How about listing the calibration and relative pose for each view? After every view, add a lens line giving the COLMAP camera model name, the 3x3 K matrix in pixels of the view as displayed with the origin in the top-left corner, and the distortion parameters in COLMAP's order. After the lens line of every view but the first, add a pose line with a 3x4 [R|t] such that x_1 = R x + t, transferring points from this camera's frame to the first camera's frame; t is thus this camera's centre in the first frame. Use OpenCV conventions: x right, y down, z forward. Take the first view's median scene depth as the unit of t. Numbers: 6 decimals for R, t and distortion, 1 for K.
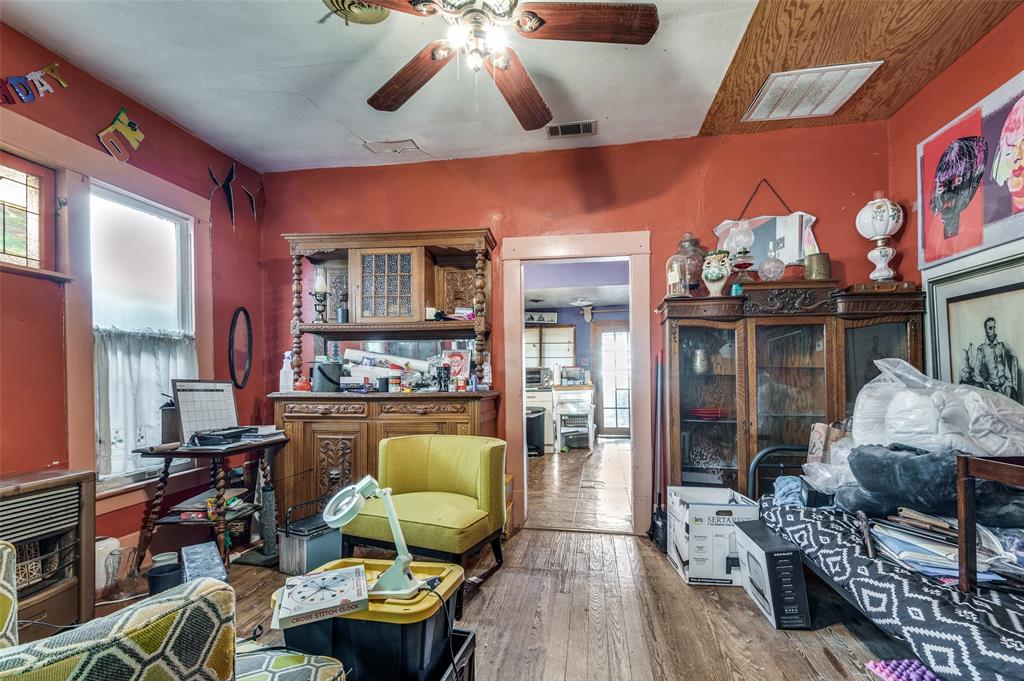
lens RADIAL K [[468.6, 0, 518.8], [0, 468.6, 376.8], [0, 0, 1]] dist [0.001873, 0.000013]
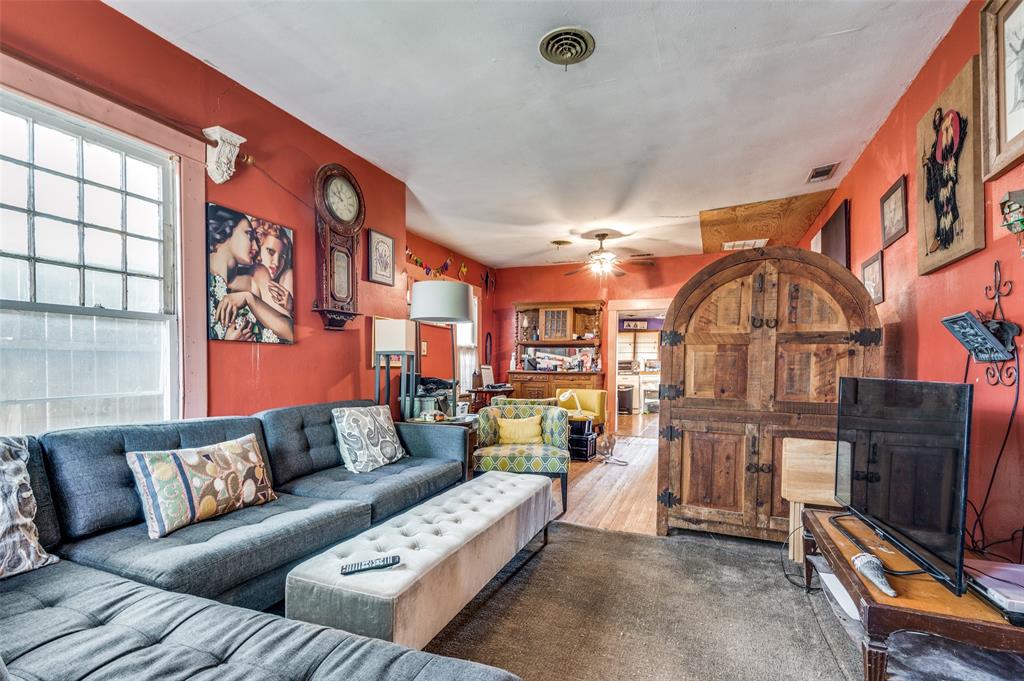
lens RADIAL K [[468.6, 0, 514.0], [0, 468.6, 376.5], [0, 0, 1]] dist [0.001873, 0.000013]
pose [[0.972551, 0.025026, -0.231340, 0.046108], [-0.019160, 0.999436, 0.027568, -0.000216], [0.231900, -0.022379, 0.972482, -1.089333]]
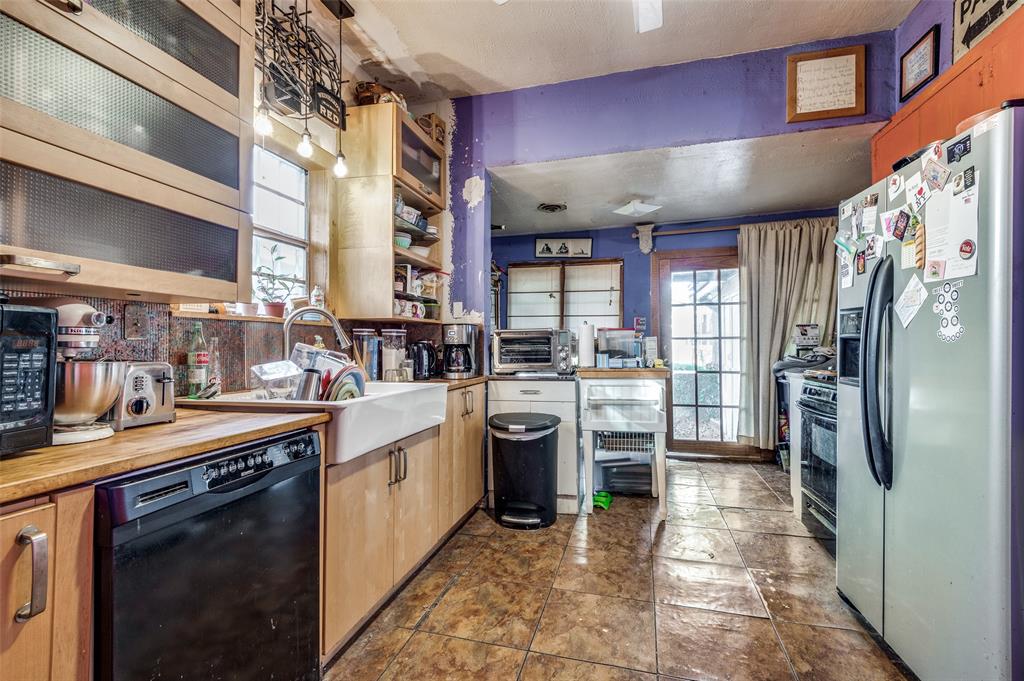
lens RADIAL K [[468.6, 0, 512.7], [0, 468.6, 344.5], [0, 0, 1]] dist [0.001873, 0.000013]
pose [[0.995317, 0.007319, -0.096386, 0.090781], [-0.008032, 0.999943, -0.007004, -0.001883], [0.096329, 0.007745, 0.995319, 0.891573]]
